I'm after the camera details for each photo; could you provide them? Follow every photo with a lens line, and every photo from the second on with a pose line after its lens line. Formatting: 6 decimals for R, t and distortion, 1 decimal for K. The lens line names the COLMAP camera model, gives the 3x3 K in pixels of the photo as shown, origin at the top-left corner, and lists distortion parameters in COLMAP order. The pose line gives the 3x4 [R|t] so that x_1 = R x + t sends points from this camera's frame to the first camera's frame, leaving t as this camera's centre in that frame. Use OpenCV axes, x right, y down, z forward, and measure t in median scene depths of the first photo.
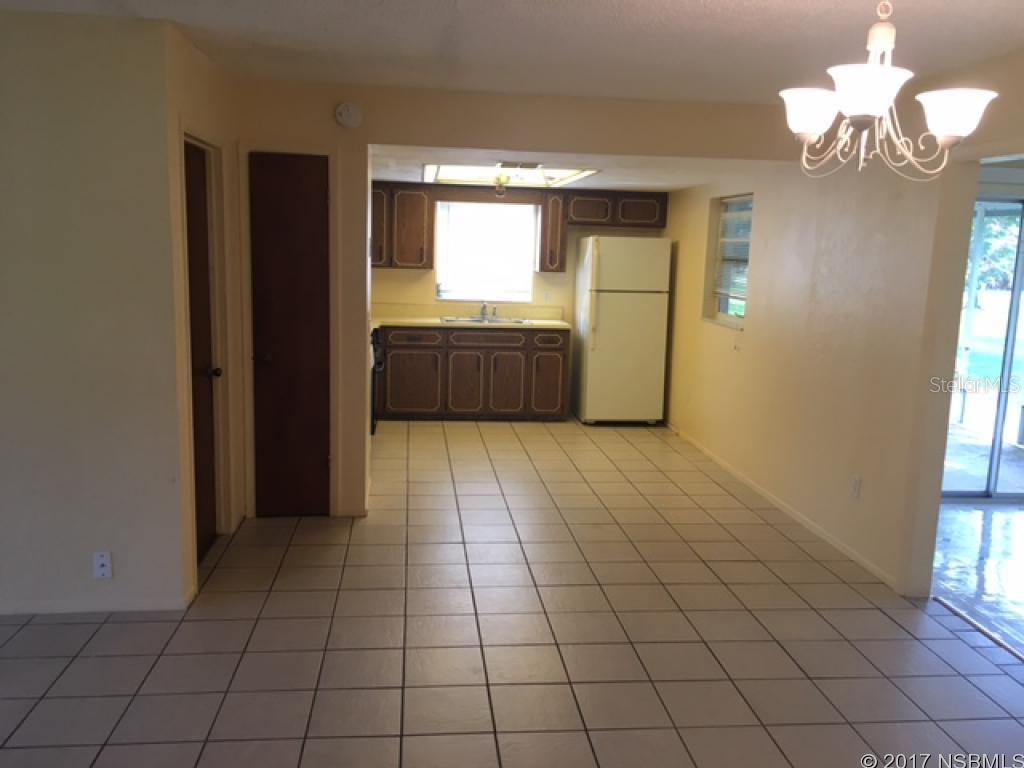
lens RADIAL K [[881.0, 0, 503.9], [0, 881.0, 386.7], [0, 0, 1]] dist [0.046634, -0.007673]
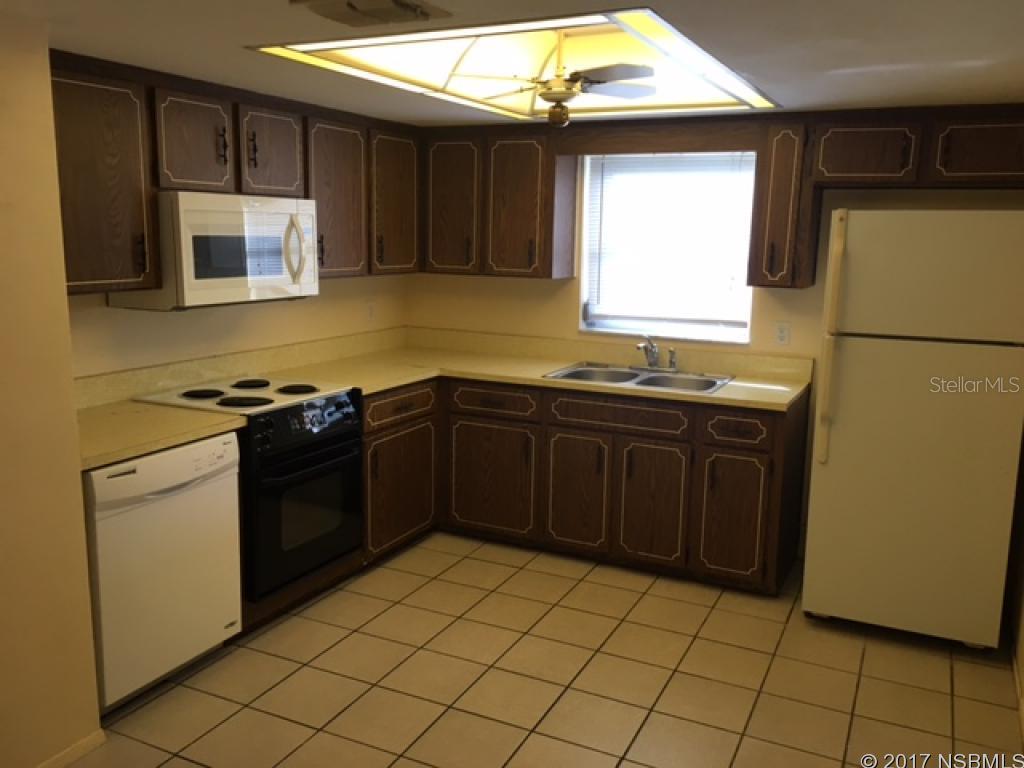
lens RADIAL K [[881.0, 0, 513.7], [0, 881.0, 387.8], [0, 0, 1]] dist [0.046634, -0.007673]
pose [[0.840609, 0.083597, -0.535153, 0.204363], [-0.079935, 0.996346, 0.030081, -0.080010], [0.535712, 0.017491, 0.844219, 0.521881]]
